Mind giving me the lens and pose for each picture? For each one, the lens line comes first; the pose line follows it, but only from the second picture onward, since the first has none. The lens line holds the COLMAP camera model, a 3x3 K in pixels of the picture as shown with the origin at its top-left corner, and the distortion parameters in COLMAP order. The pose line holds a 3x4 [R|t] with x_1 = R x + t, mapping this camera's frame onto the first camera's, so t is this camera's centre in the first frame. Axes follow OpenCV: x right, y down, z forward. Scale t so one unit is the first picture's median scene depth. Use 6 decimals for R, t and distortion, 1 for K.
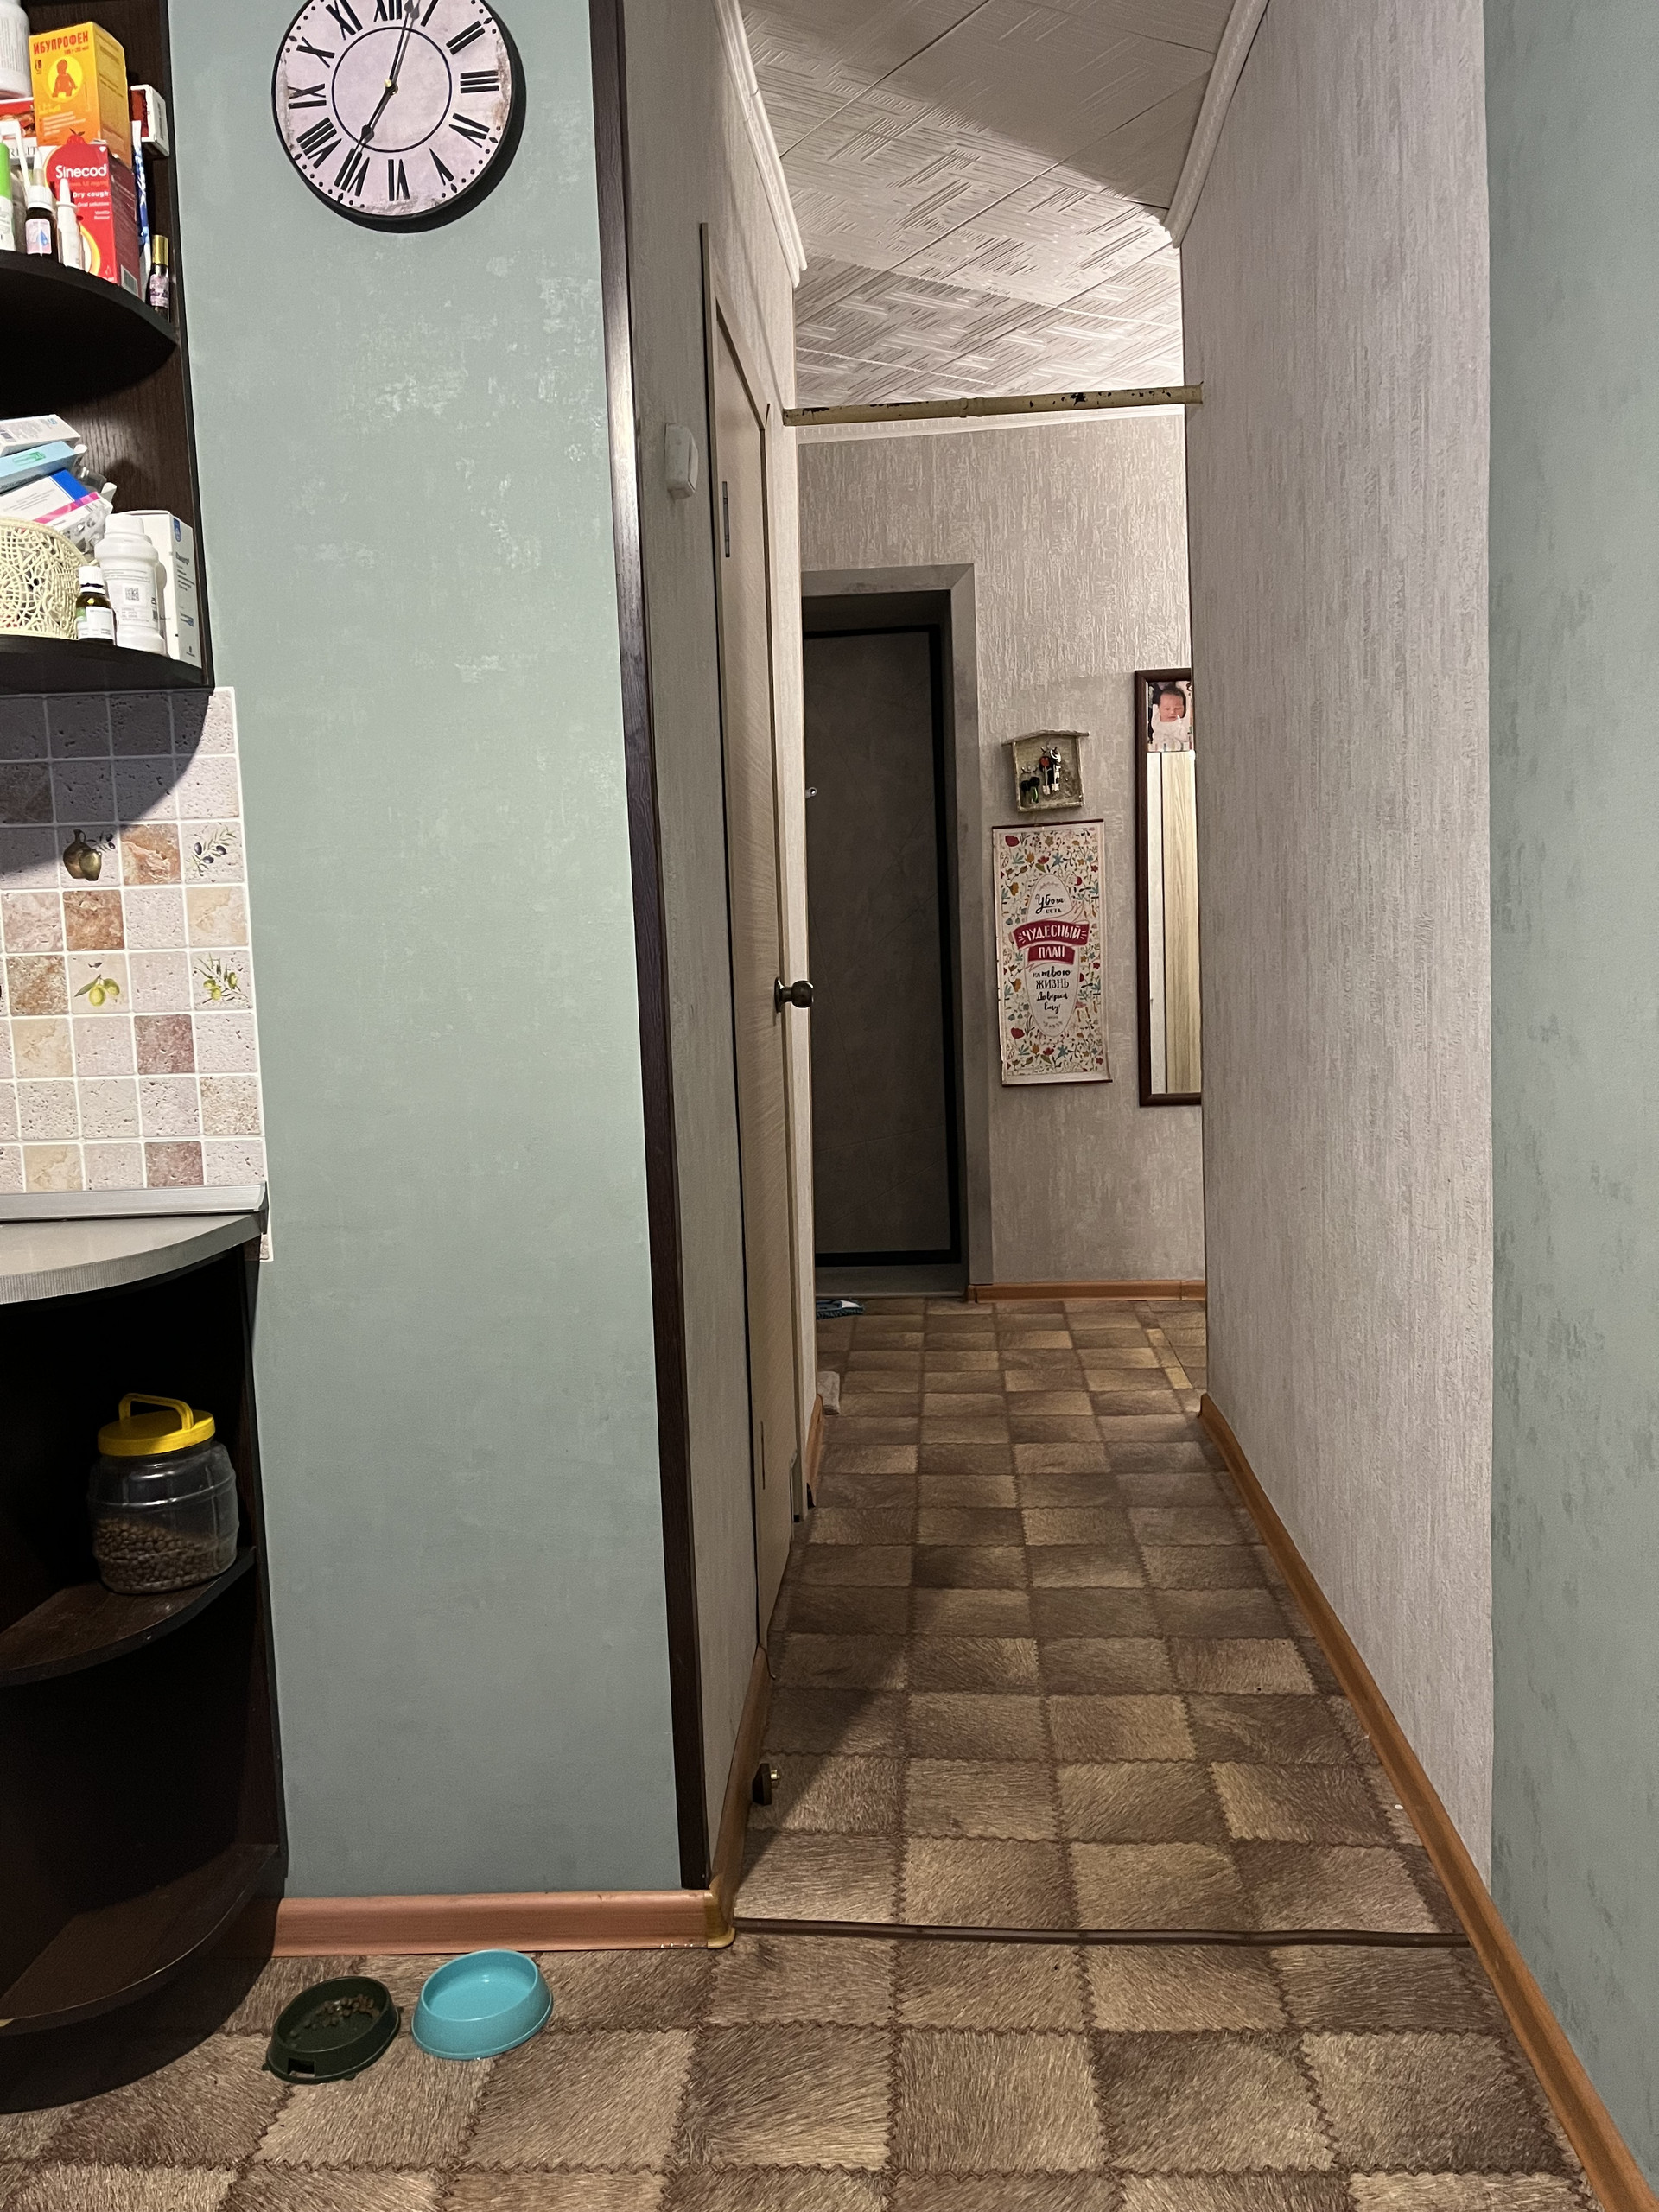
lens RADIAL K [[1660.8, 0, 831.9], [0, 1660.8, 1112.9], [0, 0, 1]] dist [0.026476, -0.005397]
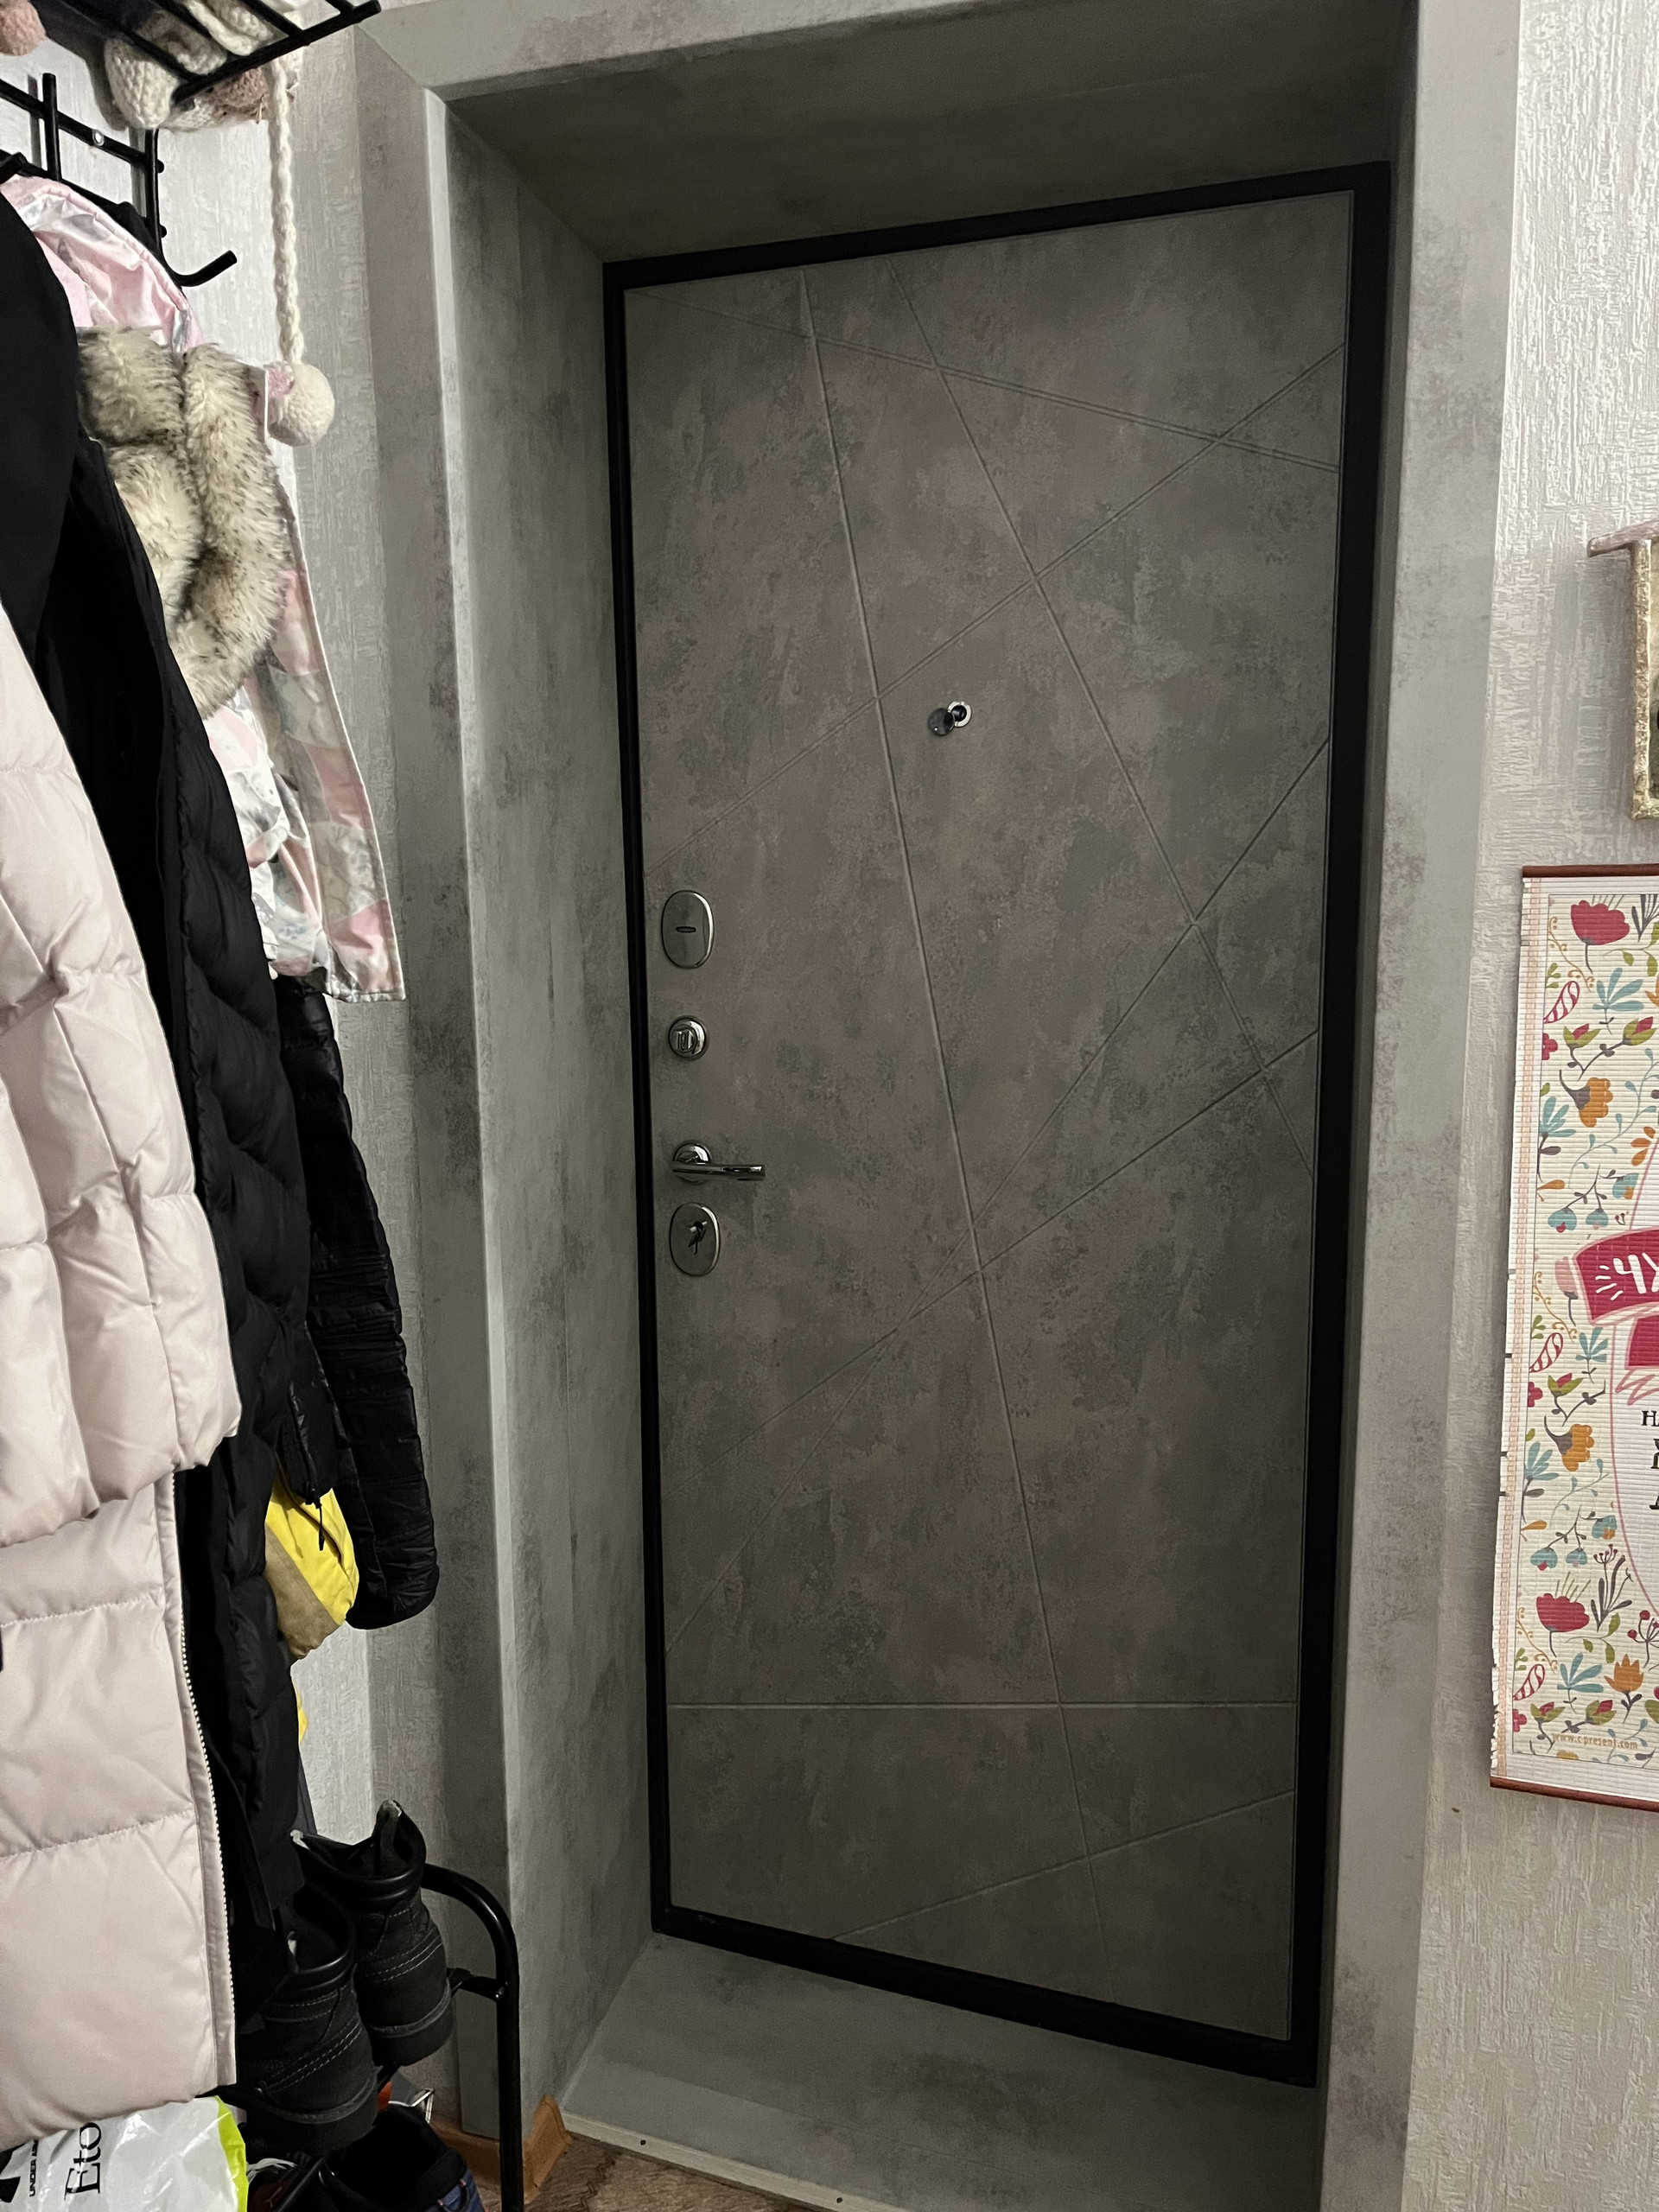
lens RADIAL K [[1660.8, 0, 819.2], [0, 1660.8, 1090.2], [0, 0, 1]] dist [0.026476, -0.005397]
pose [[0.959775, 0.067248, -0.272597, 0.063281], [-0.048897, 0.996091, 0.073572, -0.149874], [0.276479, -0.057283, 0.959311, 0.706259]]
